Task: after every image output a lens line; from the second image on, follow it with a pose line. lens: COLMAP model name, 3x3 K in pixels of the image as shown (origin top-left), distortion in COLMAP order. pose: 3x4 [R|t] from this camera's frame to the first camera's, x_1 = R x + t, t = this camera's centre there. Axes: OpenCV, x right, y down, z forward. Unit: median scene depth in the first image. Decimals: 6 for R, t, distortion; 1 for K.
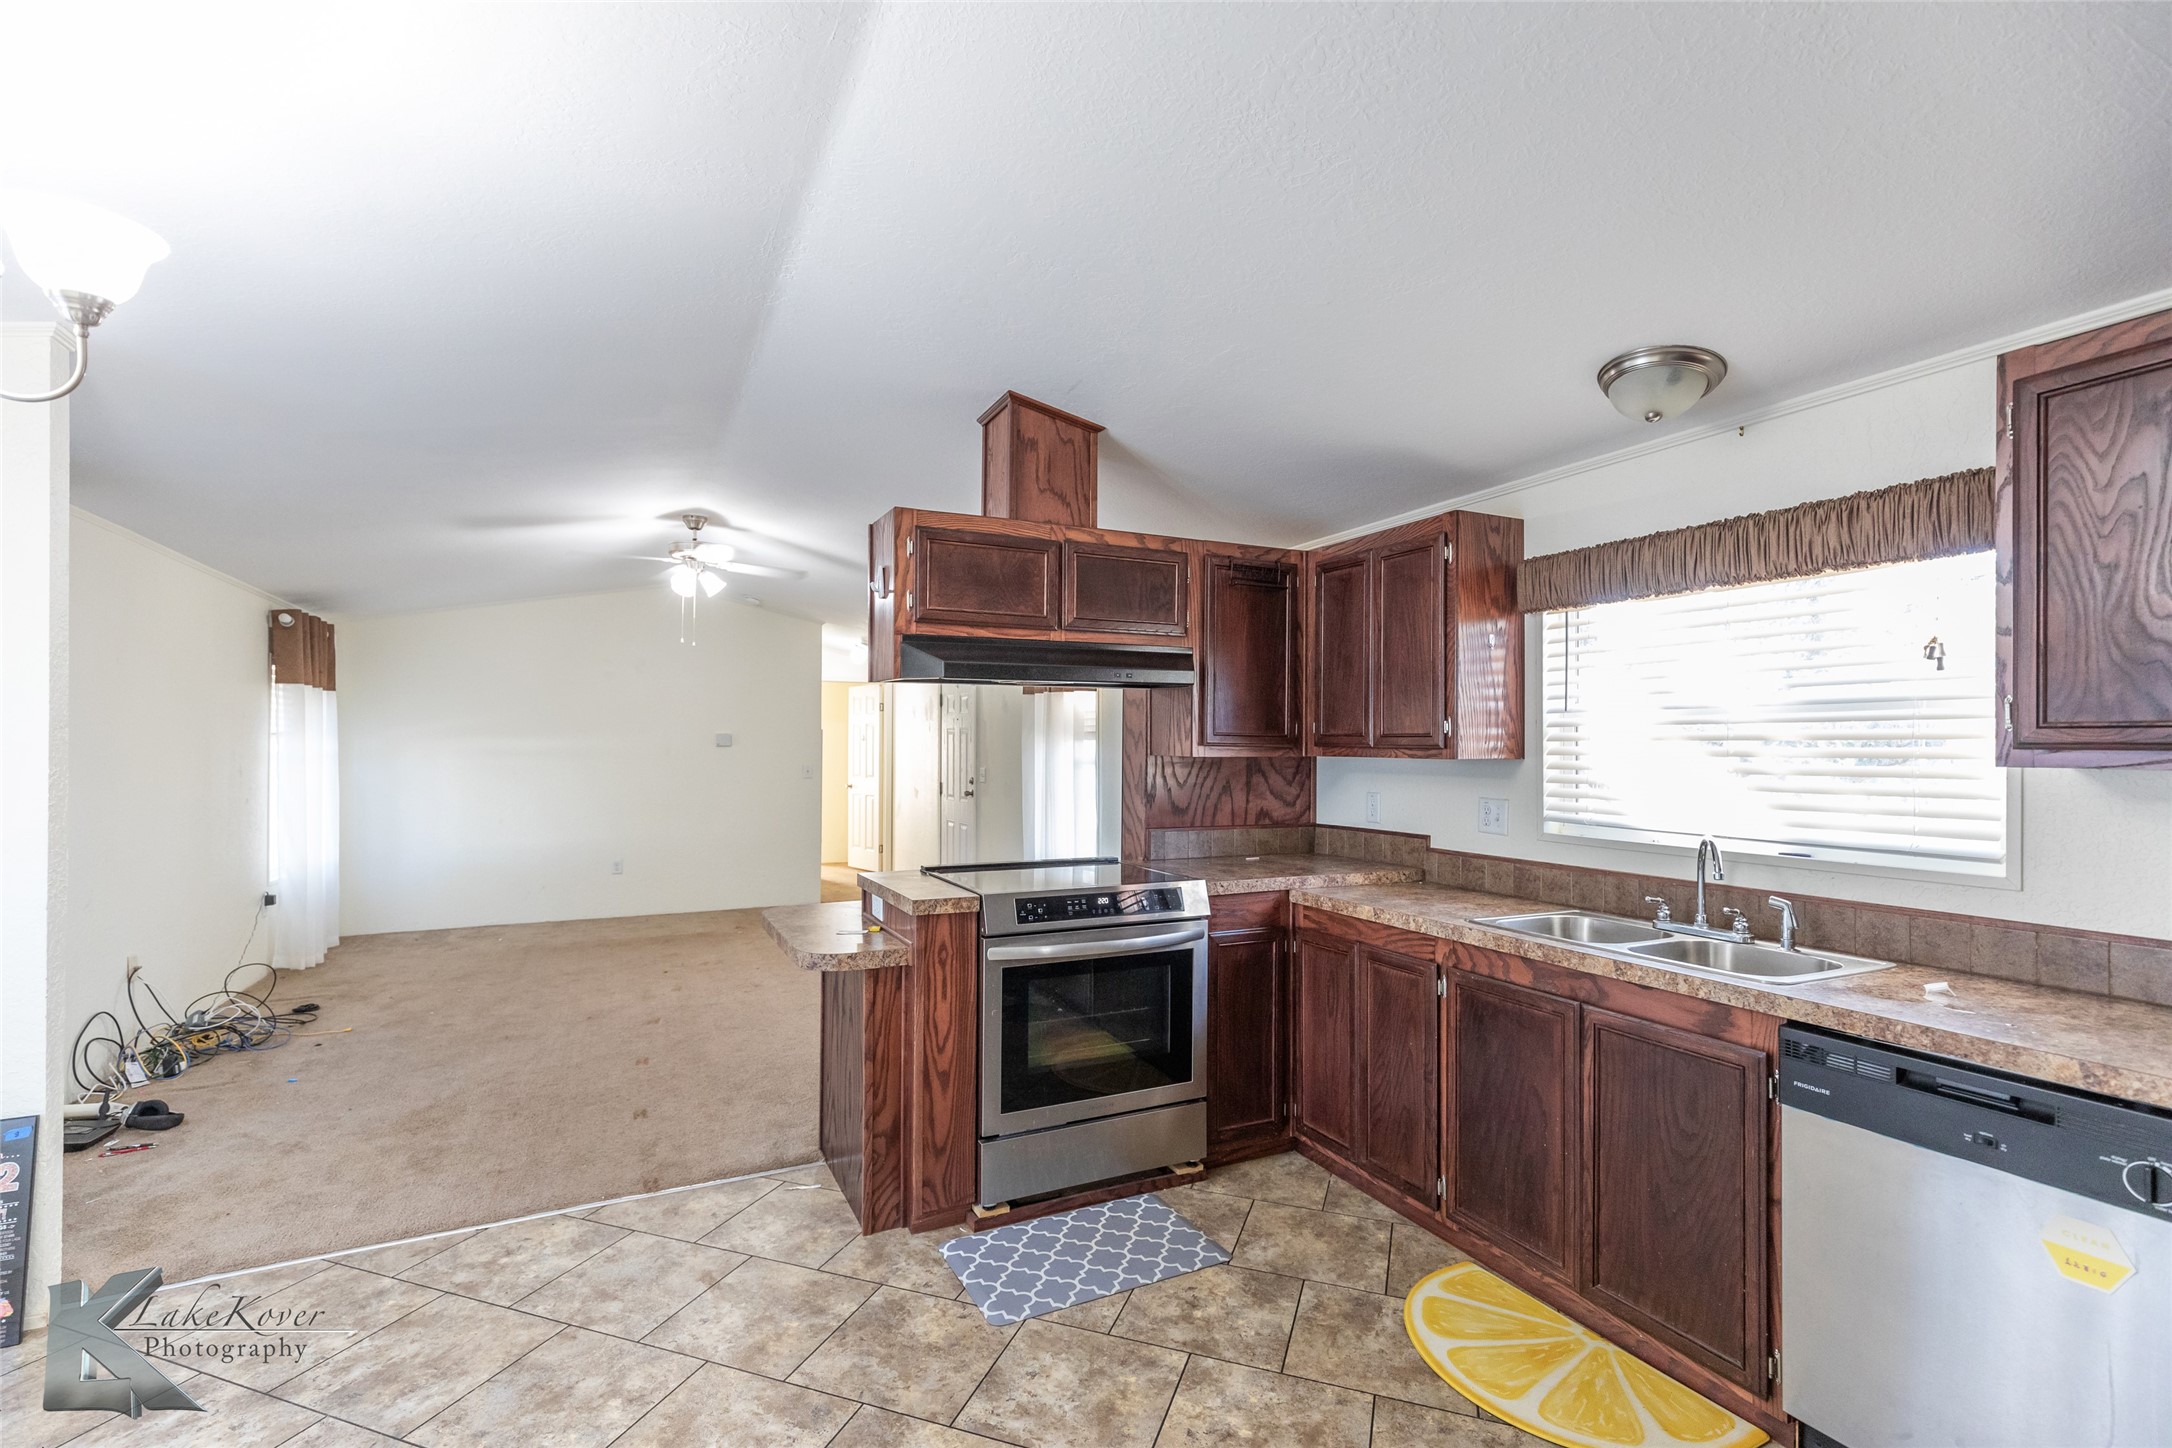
lens RADIAL K [[958.3, 0, 1078.9], [0, 958.3, 741.0], [0, 0, 1]] dist [0.011224, -0.000215]
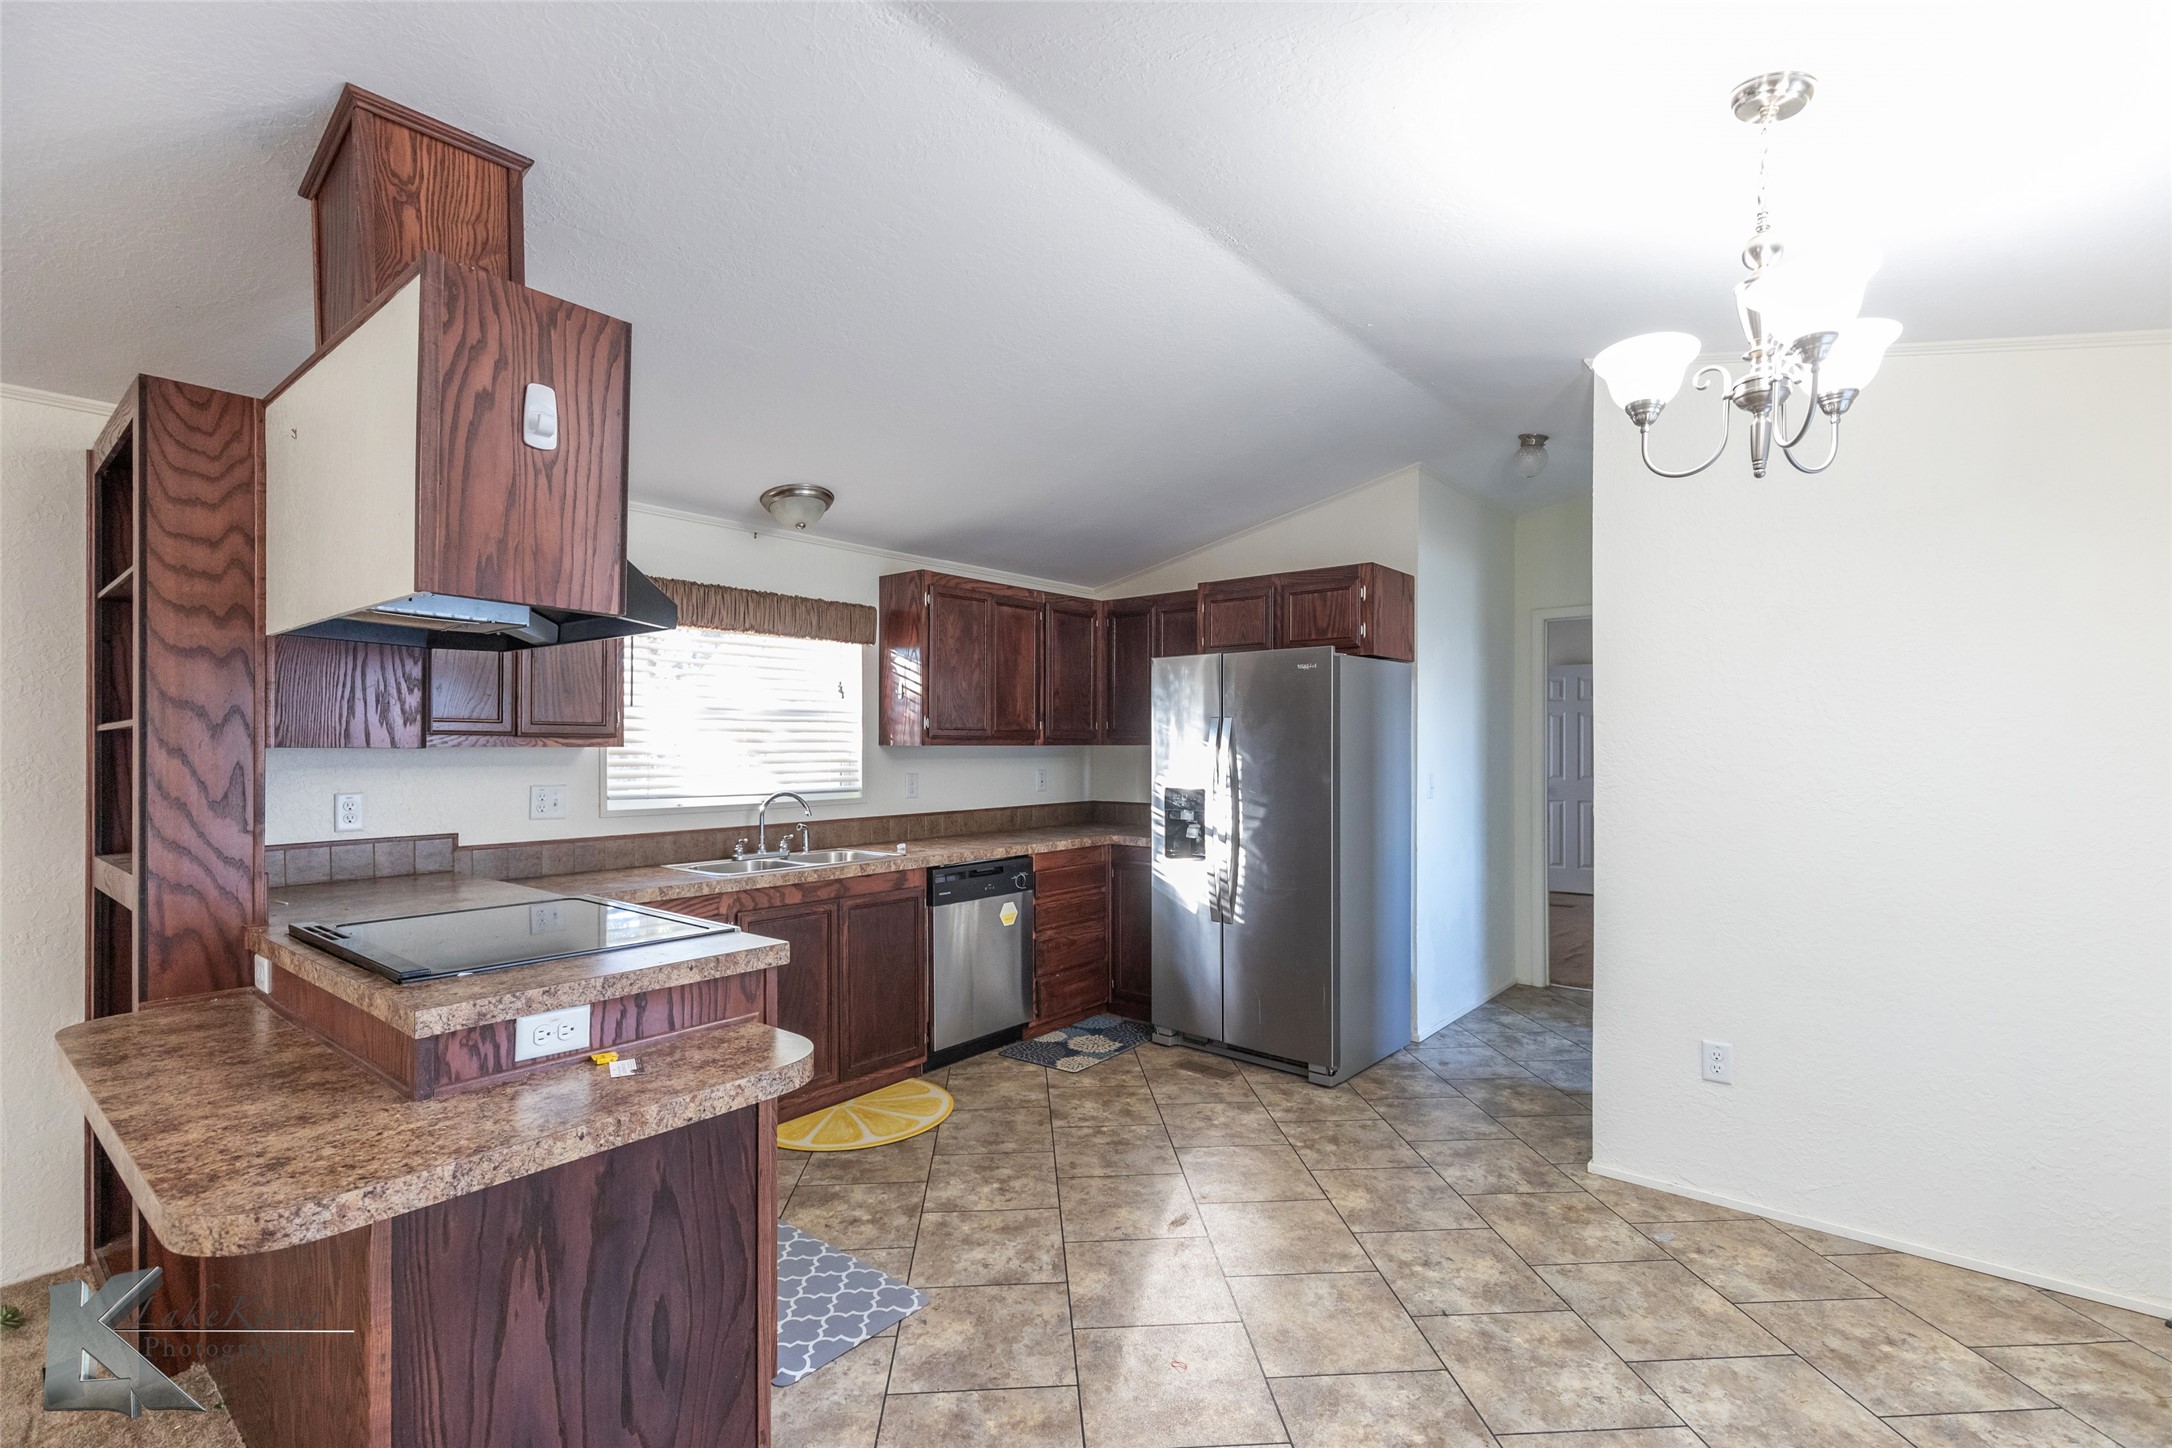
lens RADIAL K [[998.3, 0, 1082.5], [0, 998.3, 742.4], [0, 0, 1]] dist [0.004381, -0.000184]
pose [[-0.406877, -0.001306, 0.913482, -0.970672], [-0.005843, 0.999982, -0.001173, 0.013723], [-0.913464, -0.005815, -0.406877, 1.114148]]
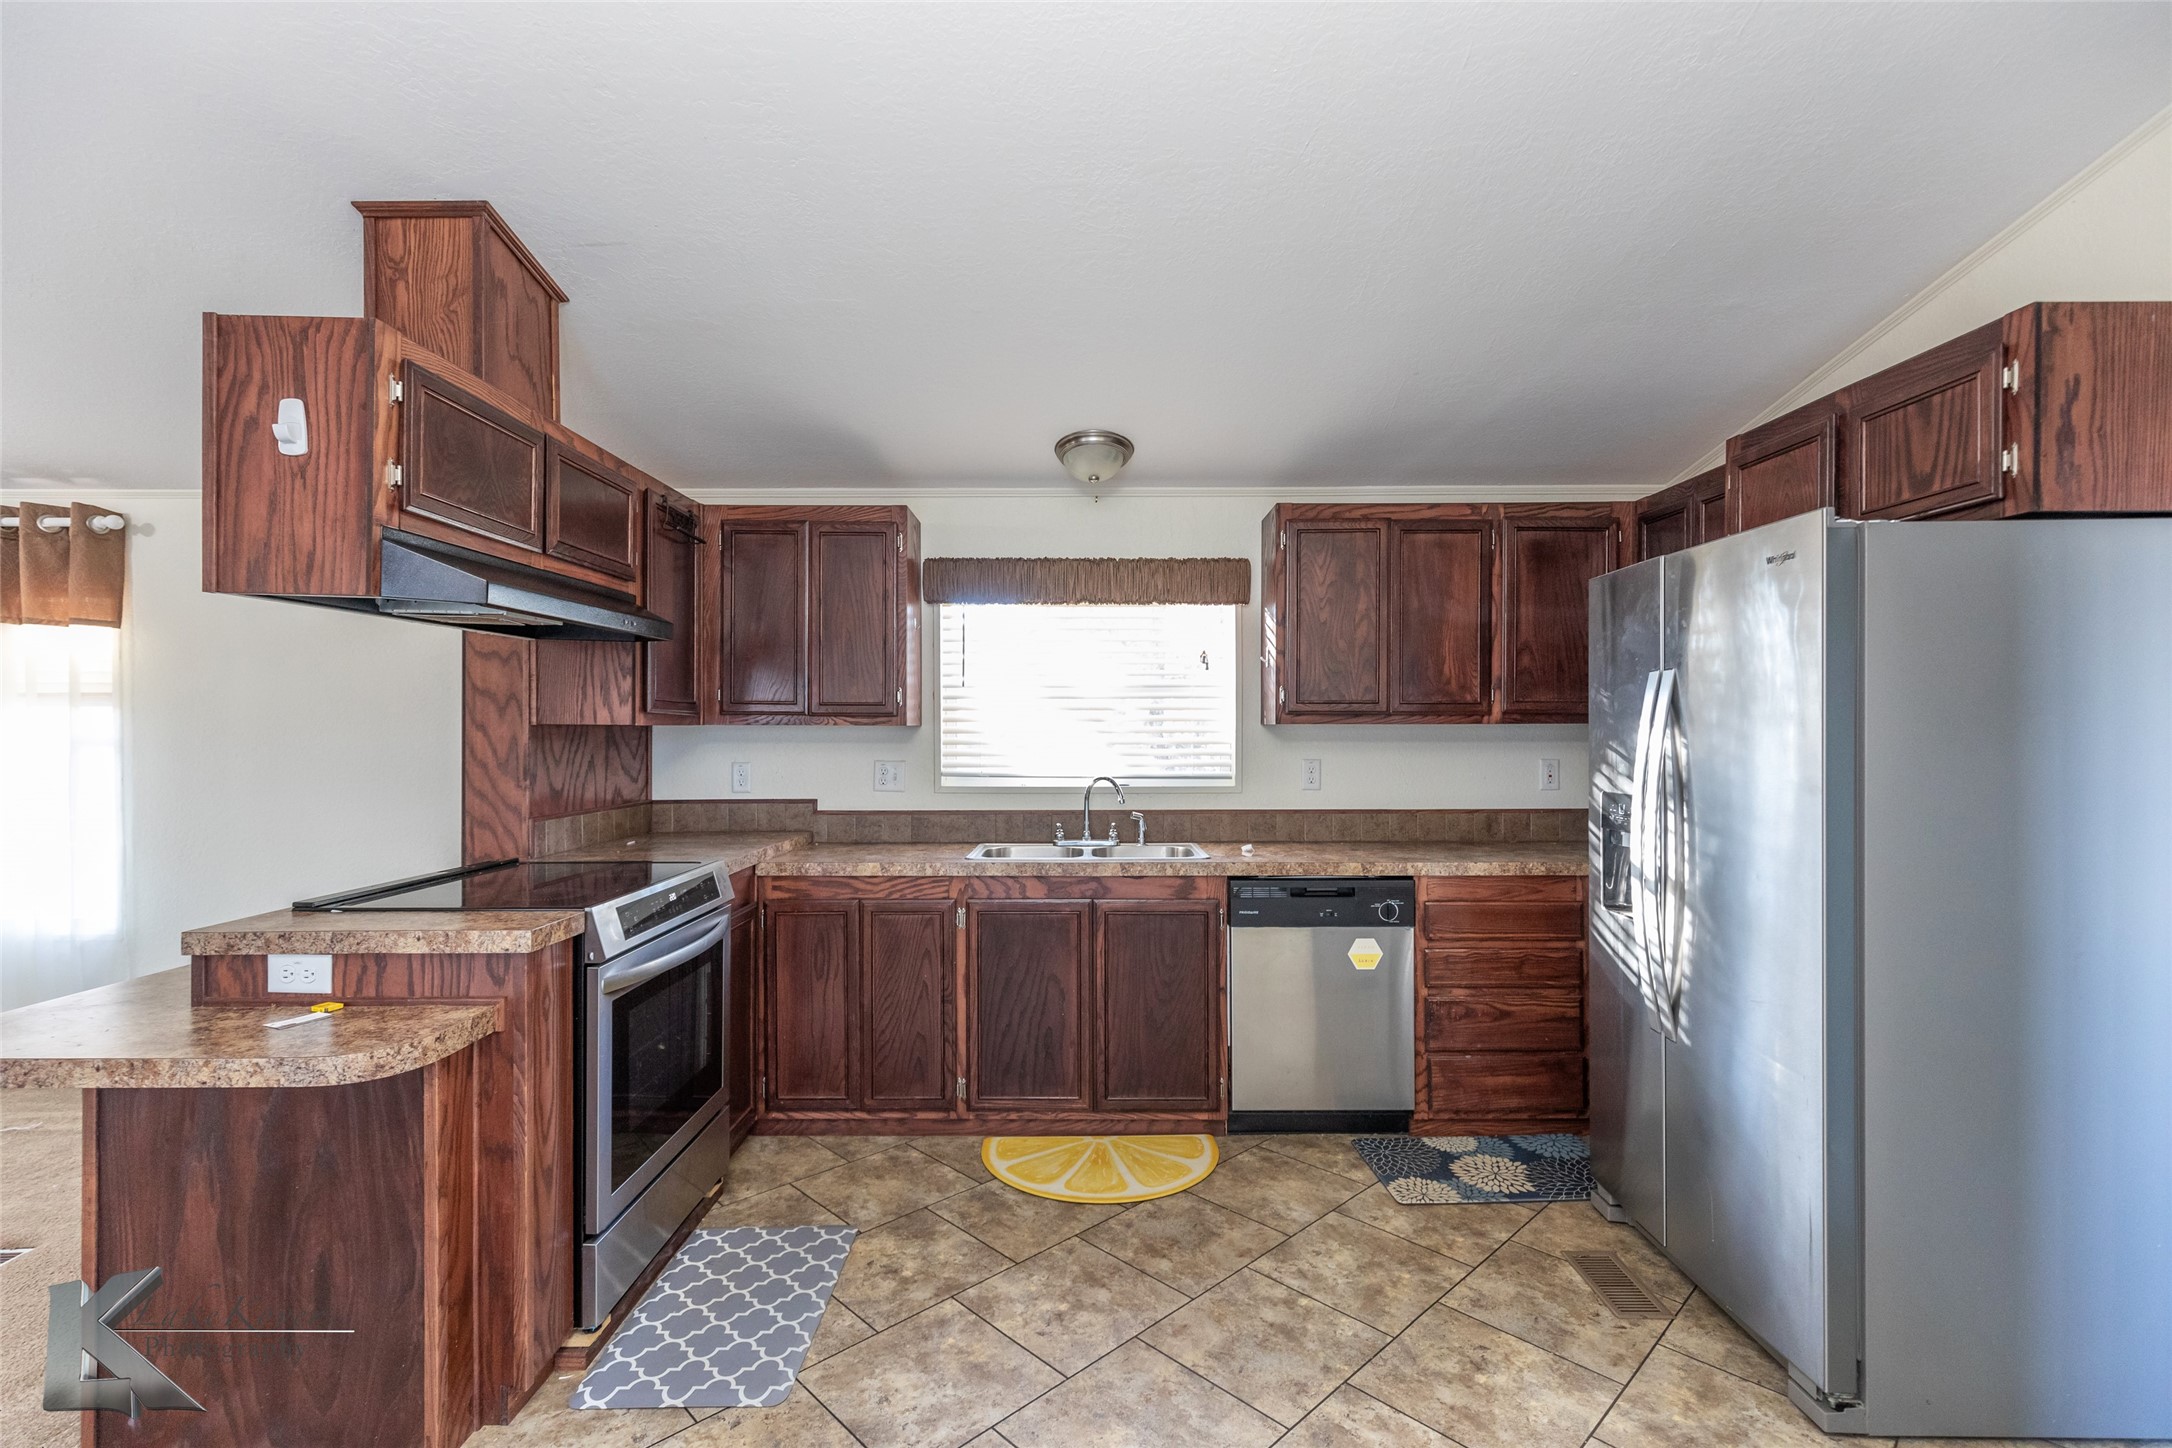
lens RADIAL K [[977.1, 0, 1072.2], [0, 977.1, 732.8], [0, 0, 1]] dist [0.002714, 0.000151]
pose [[0.446323, -0.005741, 0.894854, -0.626861], [-0.002200, 0.999969, 0.007513, 0.021212], [-0.894869, -0.005322, 0.446297, 0.349221]]
